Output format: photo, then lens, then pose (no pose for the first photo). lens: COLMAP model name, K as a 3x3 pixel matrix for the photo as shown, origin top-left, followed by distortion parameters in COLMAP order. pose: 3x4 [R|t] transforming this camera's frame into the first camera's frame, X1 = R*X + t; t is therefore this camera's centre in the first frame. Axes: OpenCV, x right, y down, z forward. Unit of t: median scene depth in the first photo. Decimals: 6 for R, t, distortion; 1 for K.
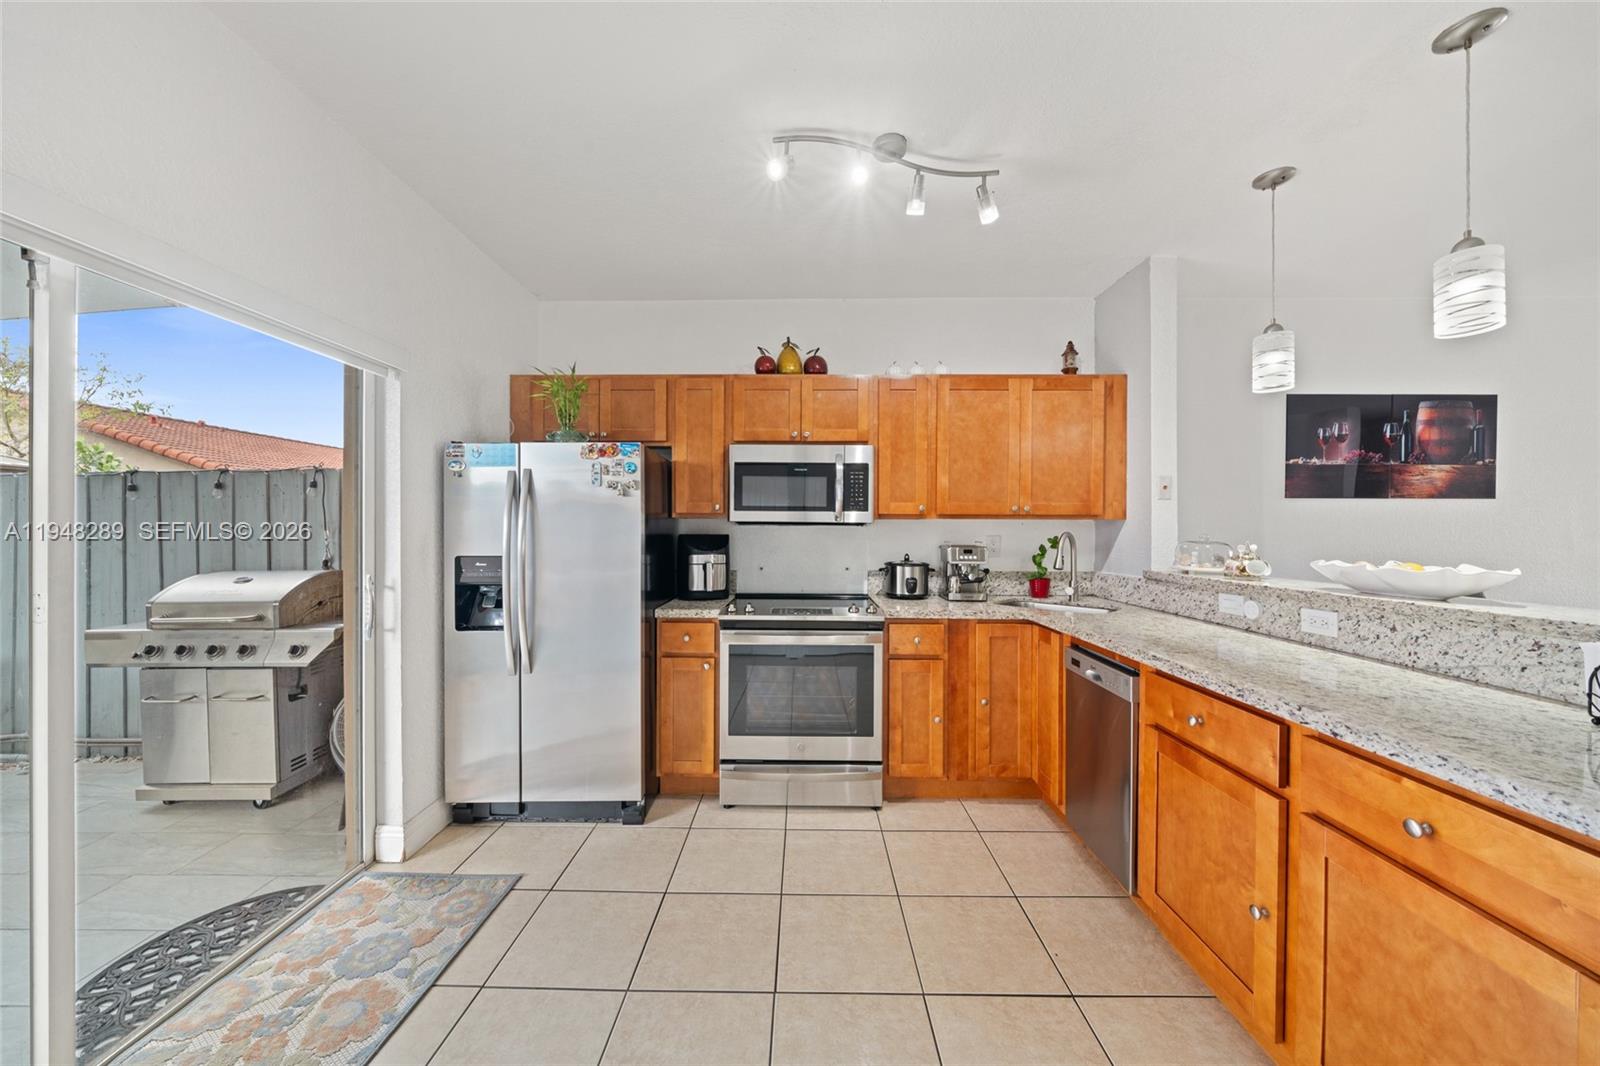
lens RADIAL K [[545.6, 0, 793.9], [0, 545.6, 530.7], [0, 0, 1]] dist [-0.003338, -0.000170]
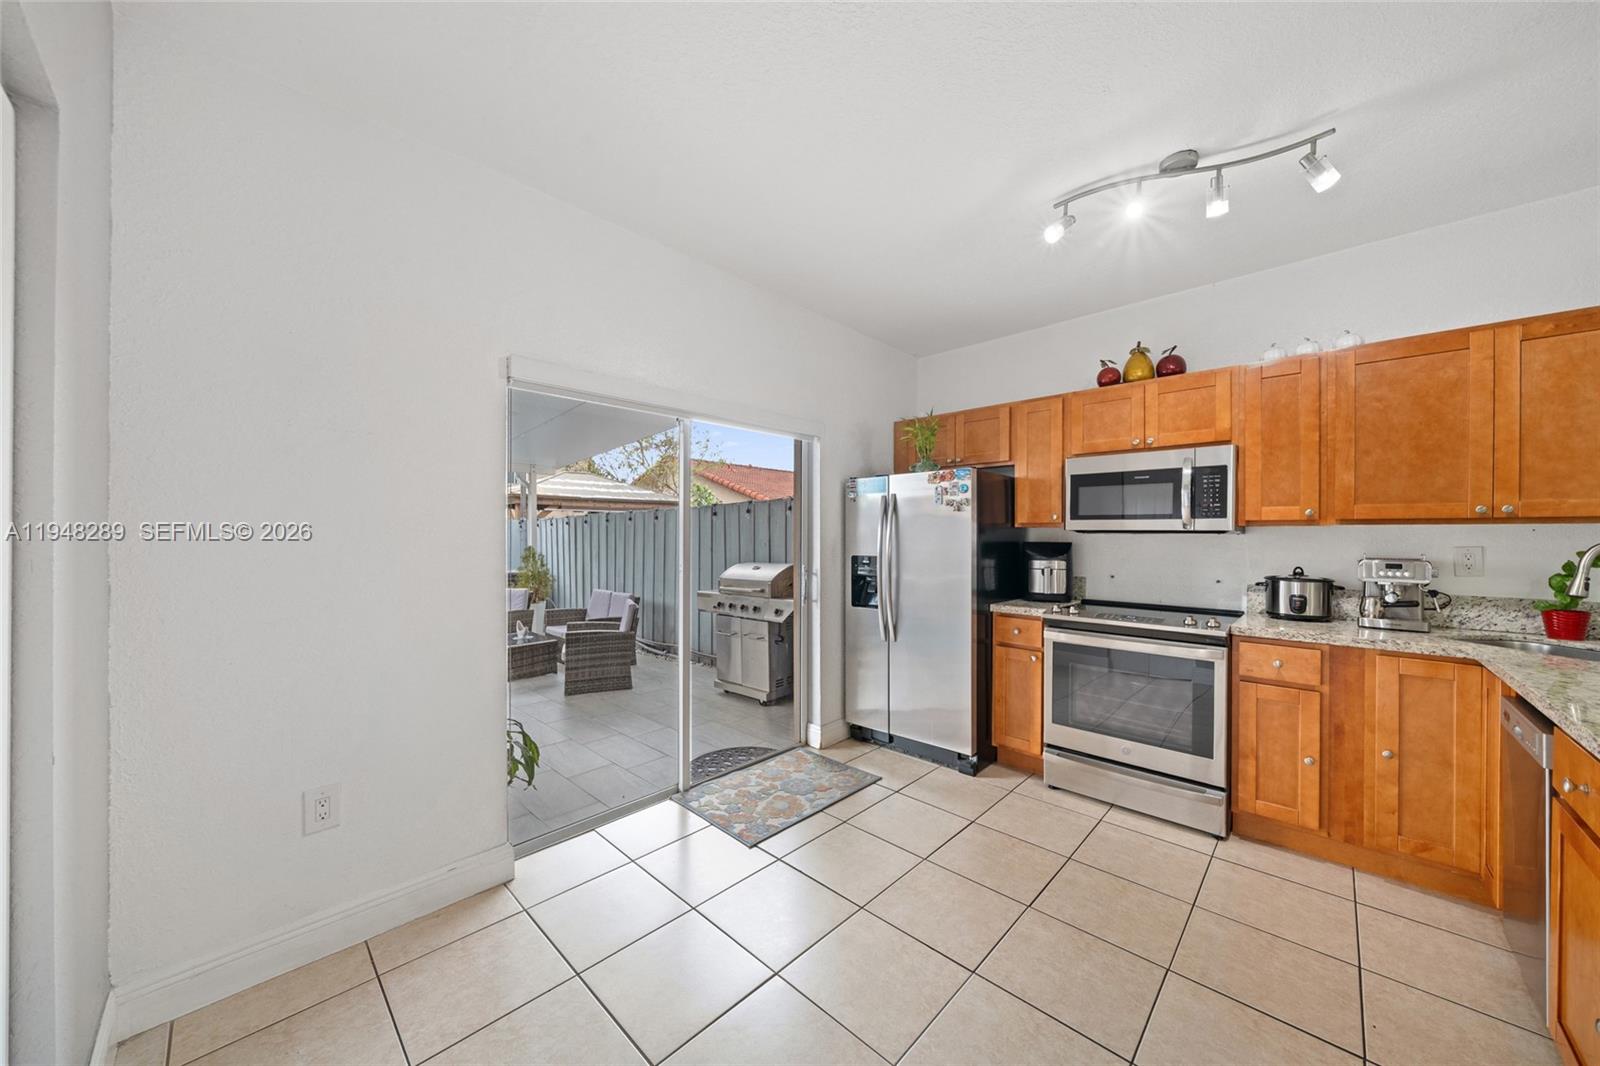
lens RADIAL K [[557.3, 0, 797.1], [0, 557.3, 537.0], [0, 0, 1]] dist [-0.000615, -0.000127]
pose [[0.732205, 0.000326, -0.681084, 0.266146], [-0.002374, 0.999995, -0.002074, 0.000093], [0.681080, 0.003136, 0.732203, -0.182695]]
